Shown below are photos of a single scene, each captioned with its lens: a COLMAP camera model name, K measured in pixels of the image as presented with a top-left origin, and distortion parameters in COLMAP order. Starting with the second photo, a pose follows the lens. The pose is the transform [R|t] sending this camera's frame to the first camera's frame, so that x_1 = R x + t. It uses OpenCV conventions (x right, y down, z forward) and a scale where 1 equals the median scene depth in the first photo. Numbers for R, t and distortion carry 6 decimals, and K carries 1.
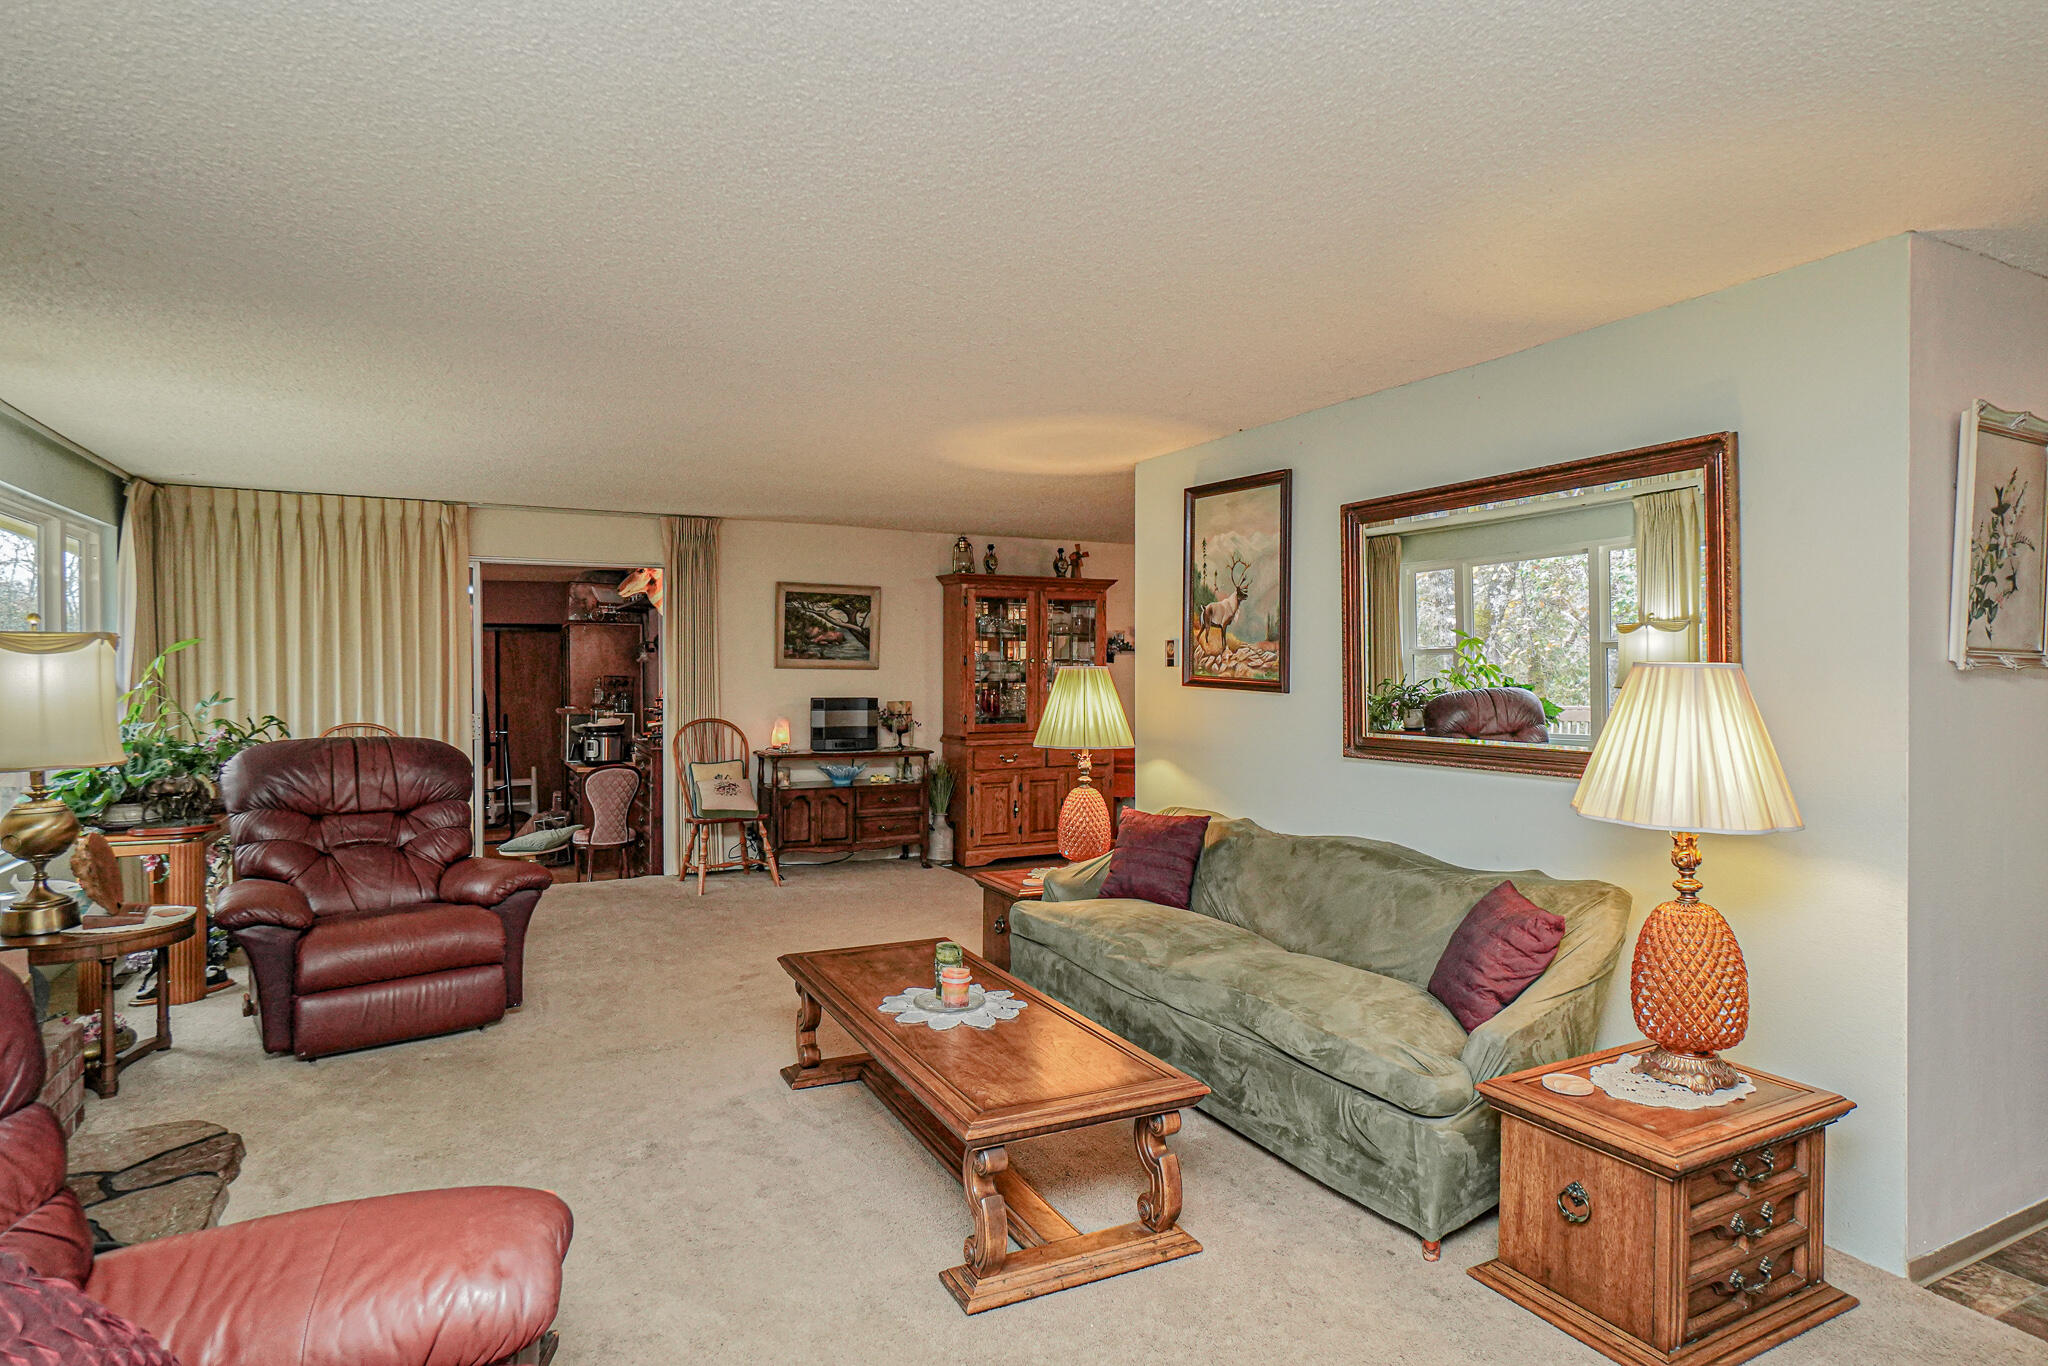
lens RADIAL K [[1083.0, 0, 1036.4], [0, 1083.0, 698.2], [0, 0, 1]] dist [-0.014500, 0.001076]
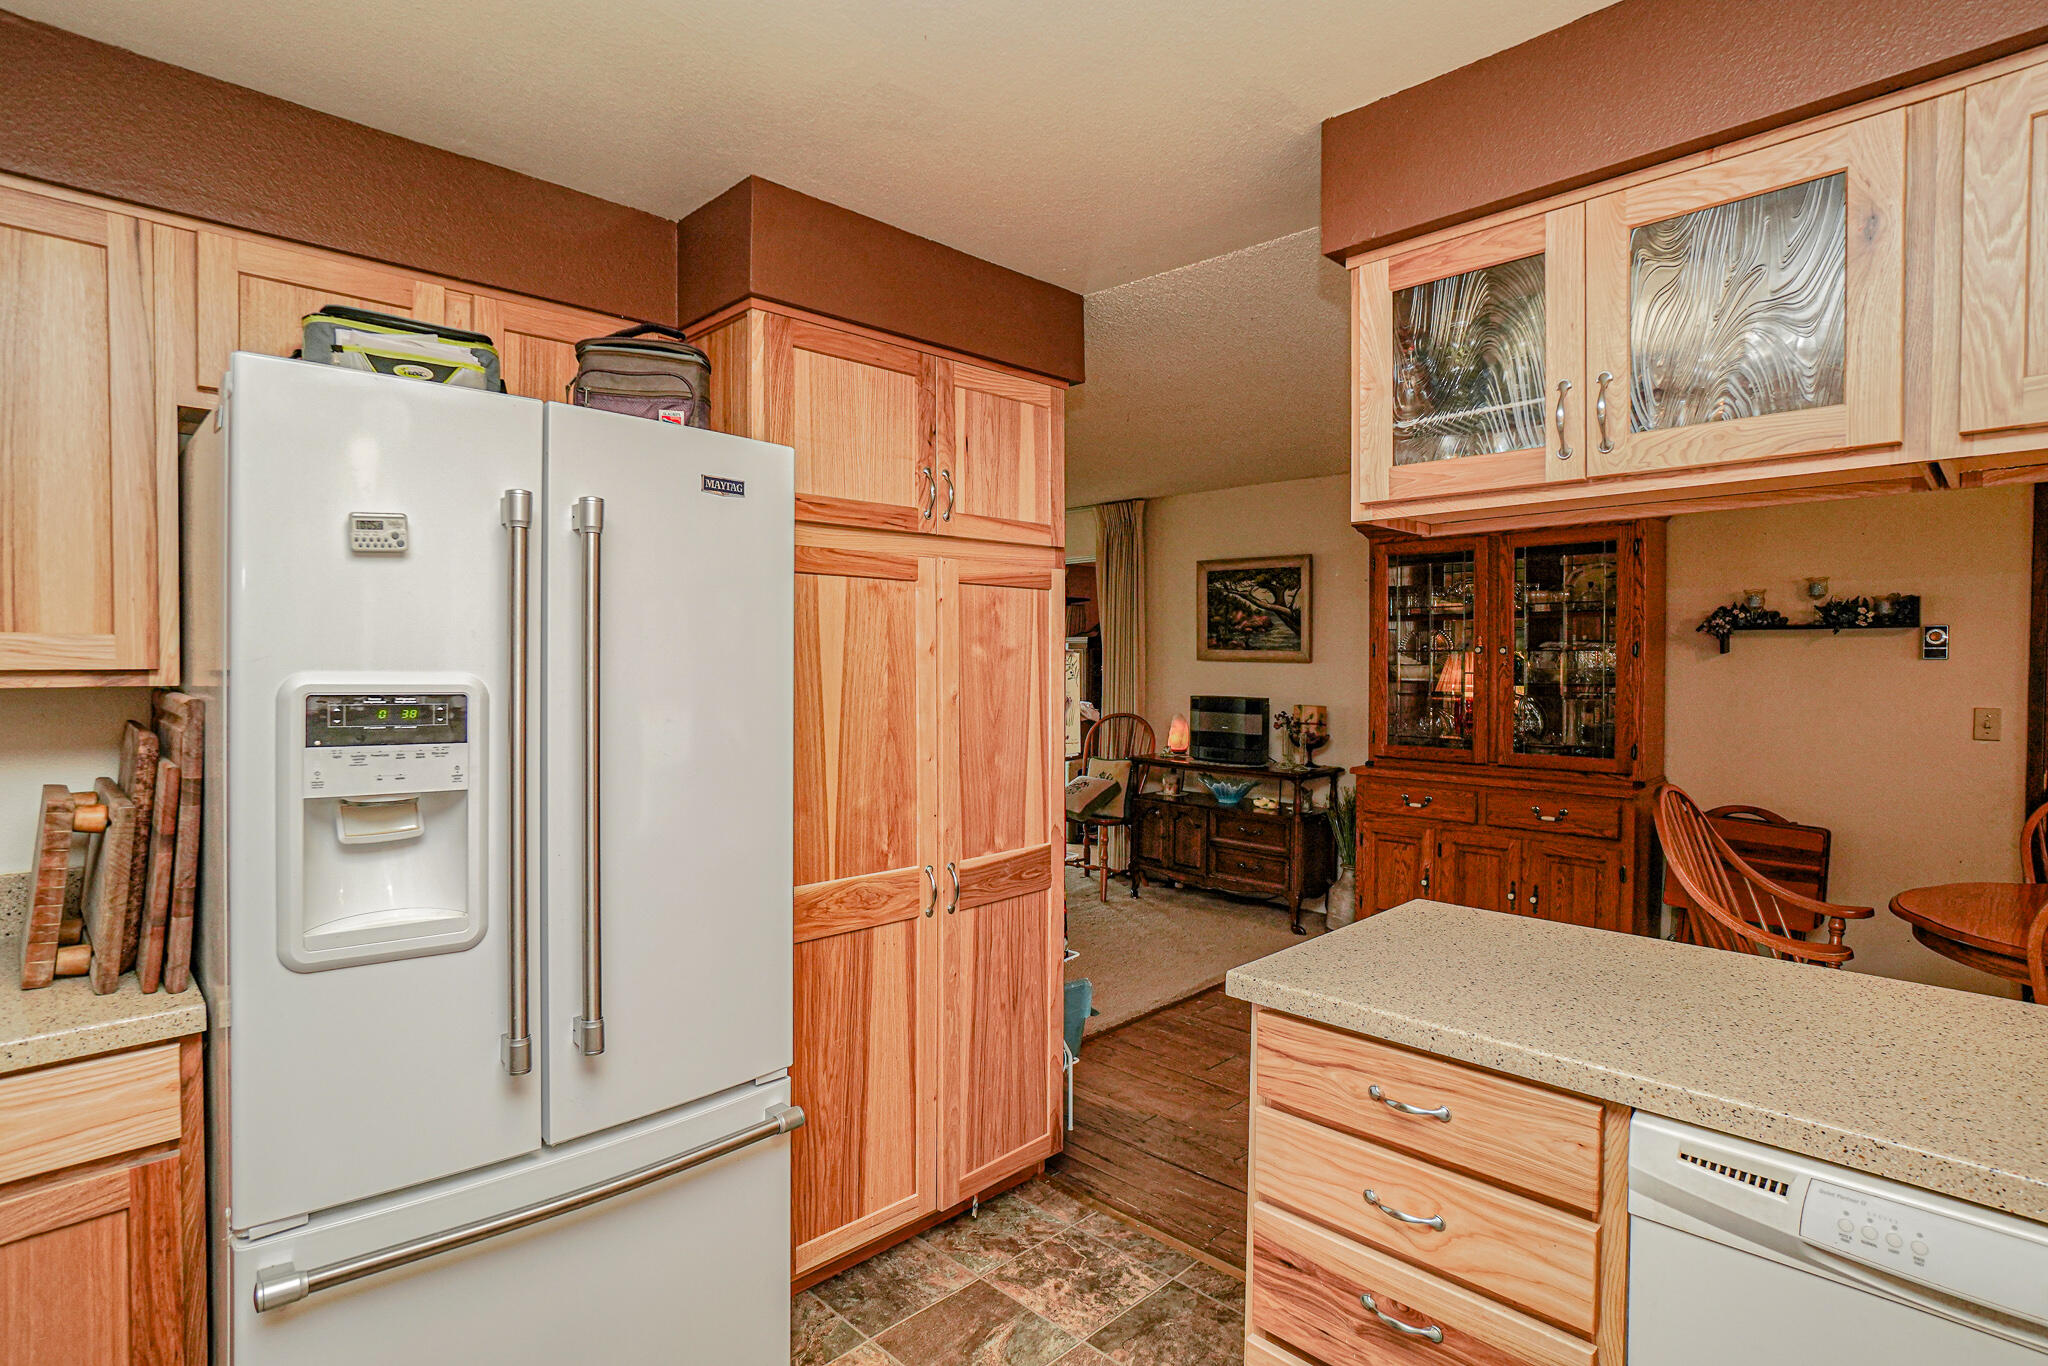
lens RADIAL K [[1014.1, 0, 1025.1], [0, 1014.1, 681.5], [0, 0, 1]] dist [-0.021640, 0.011569]
pose [[0.316863, 0.023992, -0.948168, 0.480033], [-0.026965, 0.999504, 0.016279, -0.019844], [0.948088, 0.020410, 0.317353, 0.597813]]
